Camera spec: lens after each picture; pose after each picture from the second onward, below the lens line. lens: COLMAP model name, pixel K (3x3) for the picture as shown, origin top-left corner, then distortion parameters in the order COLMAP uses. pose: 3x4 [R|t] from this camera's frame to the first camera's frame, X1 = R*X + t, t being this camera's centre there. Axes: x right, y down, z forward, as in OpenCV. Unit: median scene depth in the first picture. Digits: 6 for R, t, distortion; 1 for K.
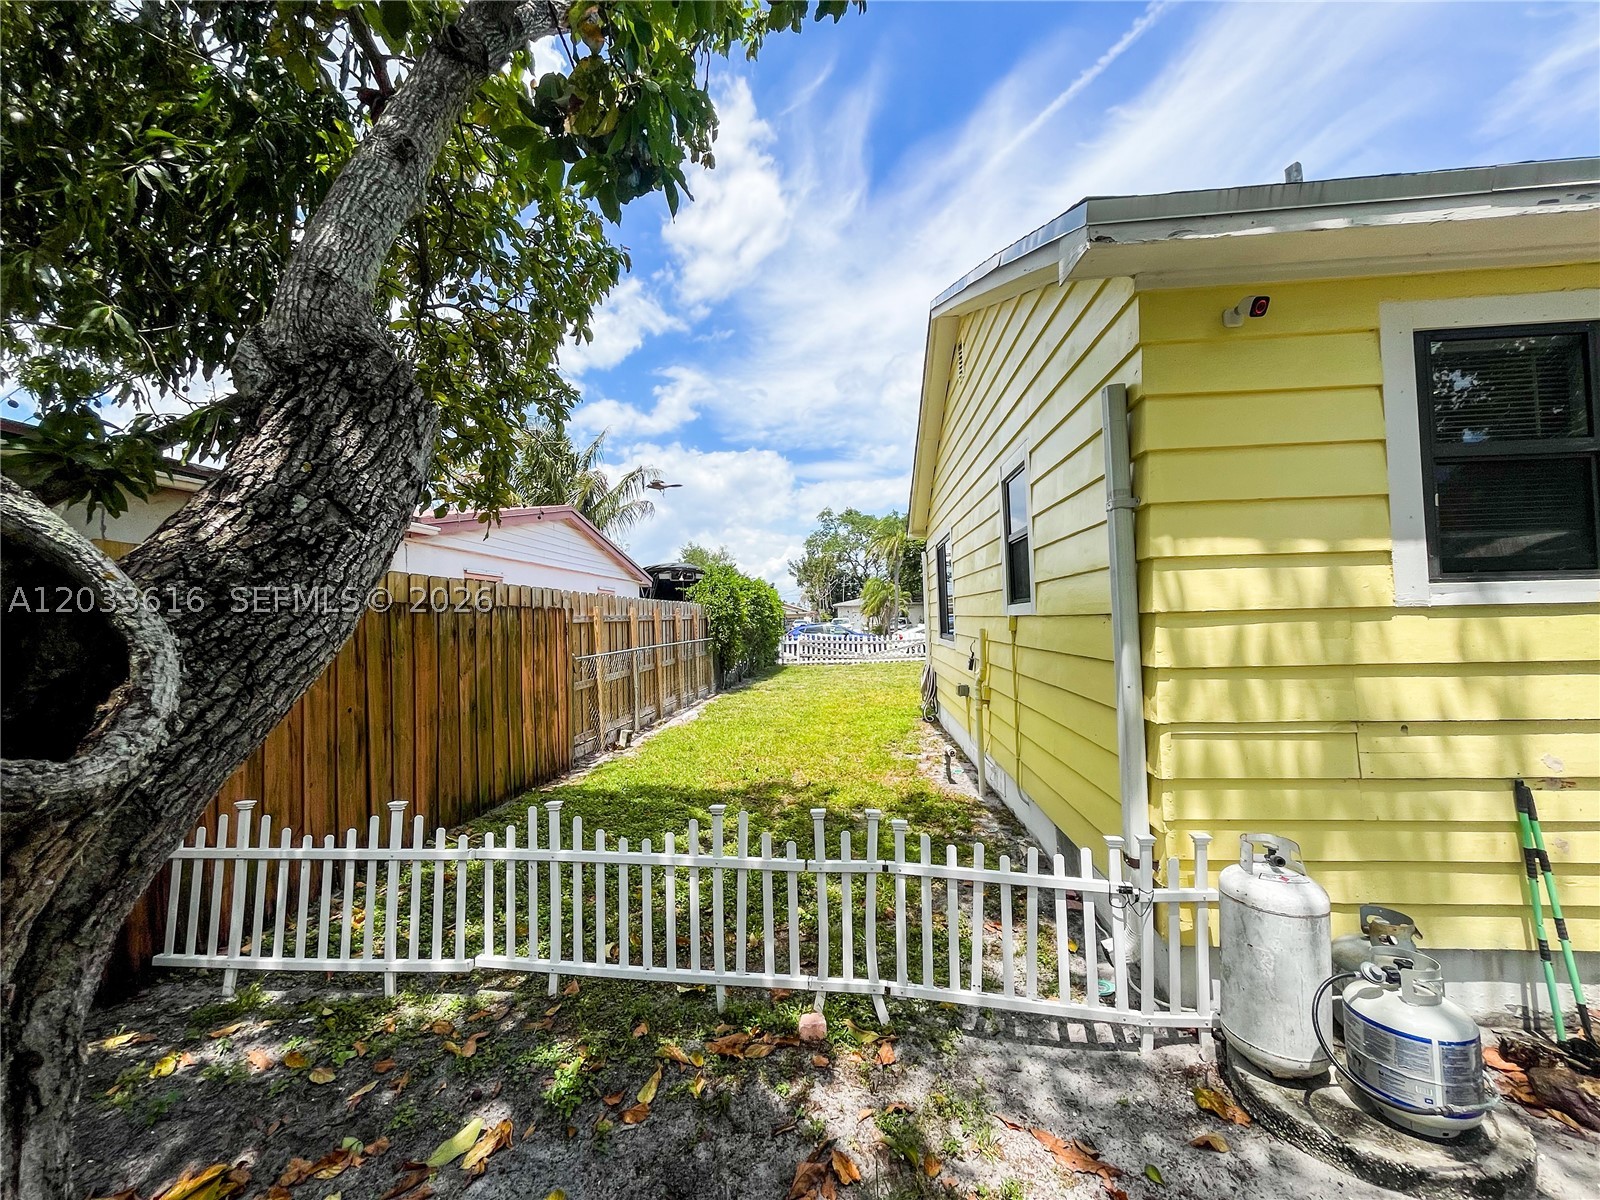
lens RADIAL K [[651.6, 0, 800.0], [0, 651.6, 600.0], [0, 0, 1]] dist [-0.001250, -0.000177]
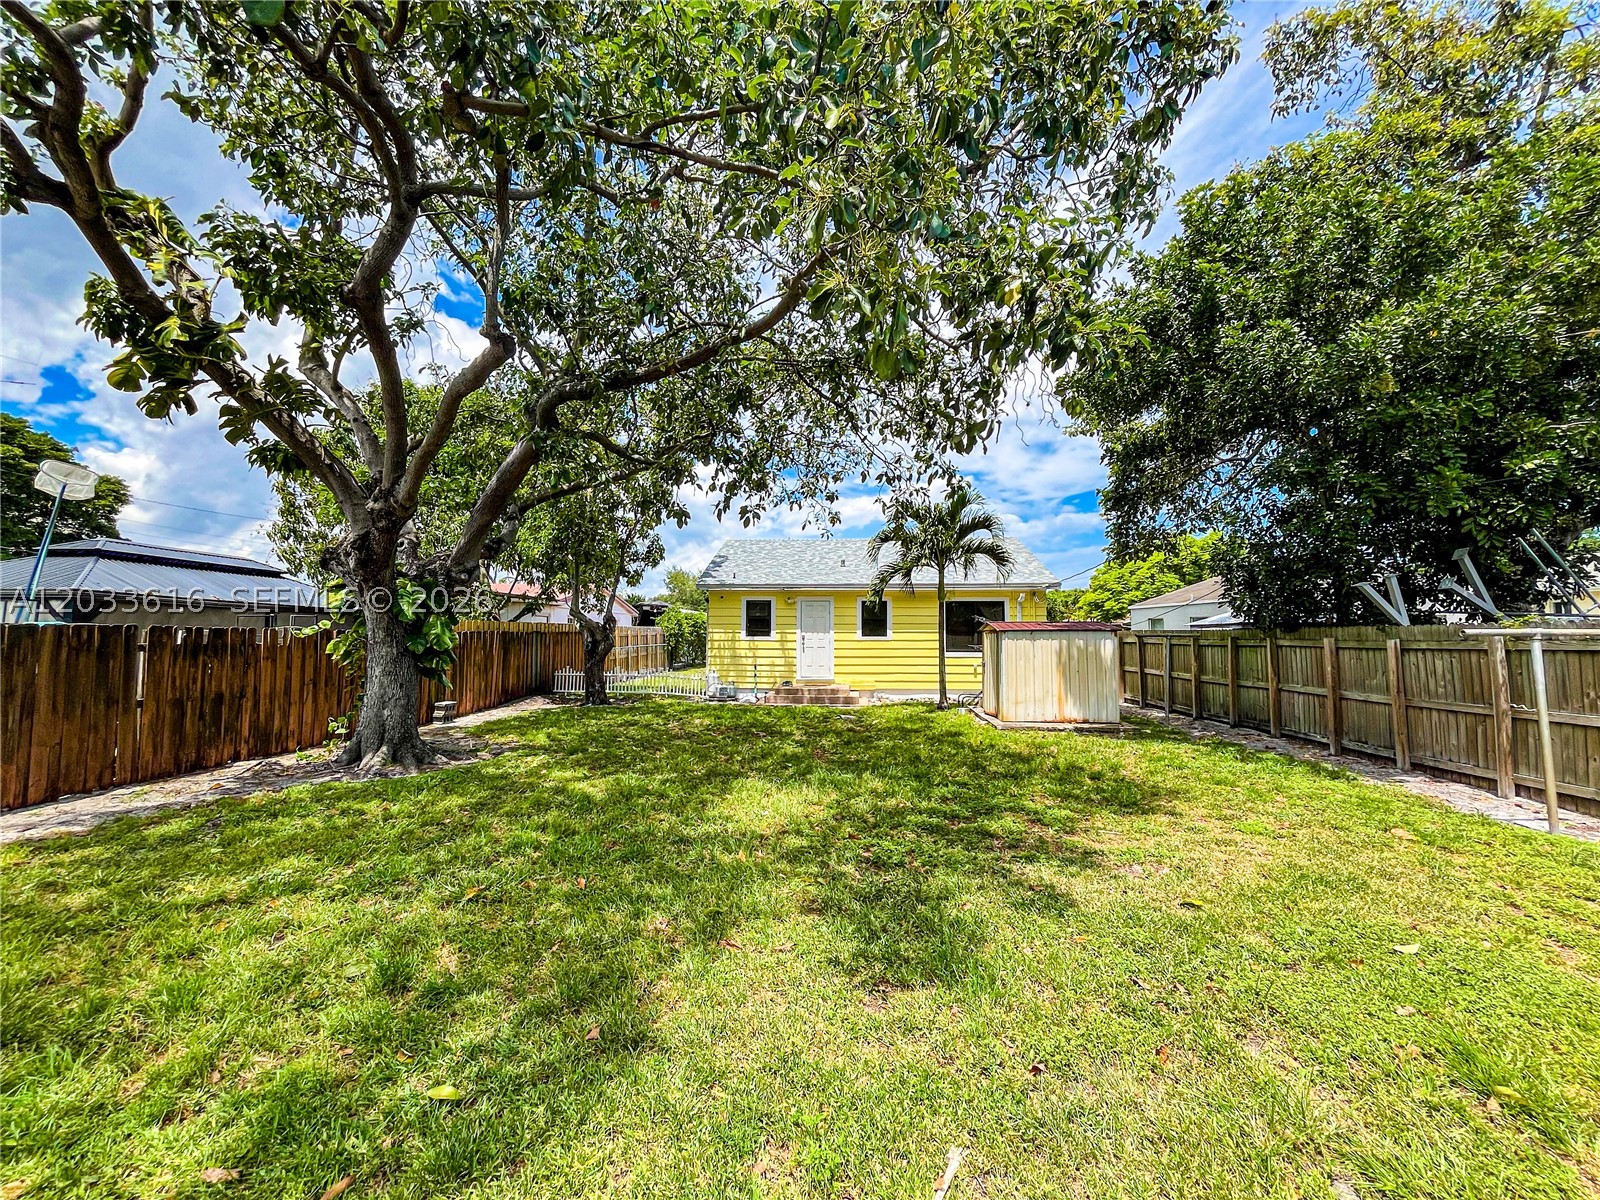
lens RADIAL K [[651.6, 0, 800.0], [0, 651.6, 600.0], [0, 0, 1]] dist [-0.001250, -0.000177]
pose [[0.999428, 0.031654, 0.011897, 1.465652], [-0.031414, 0.999309, -0.019845, -0.301118], [-0.012517, 0.019460, 0.999732, -6.074848]]
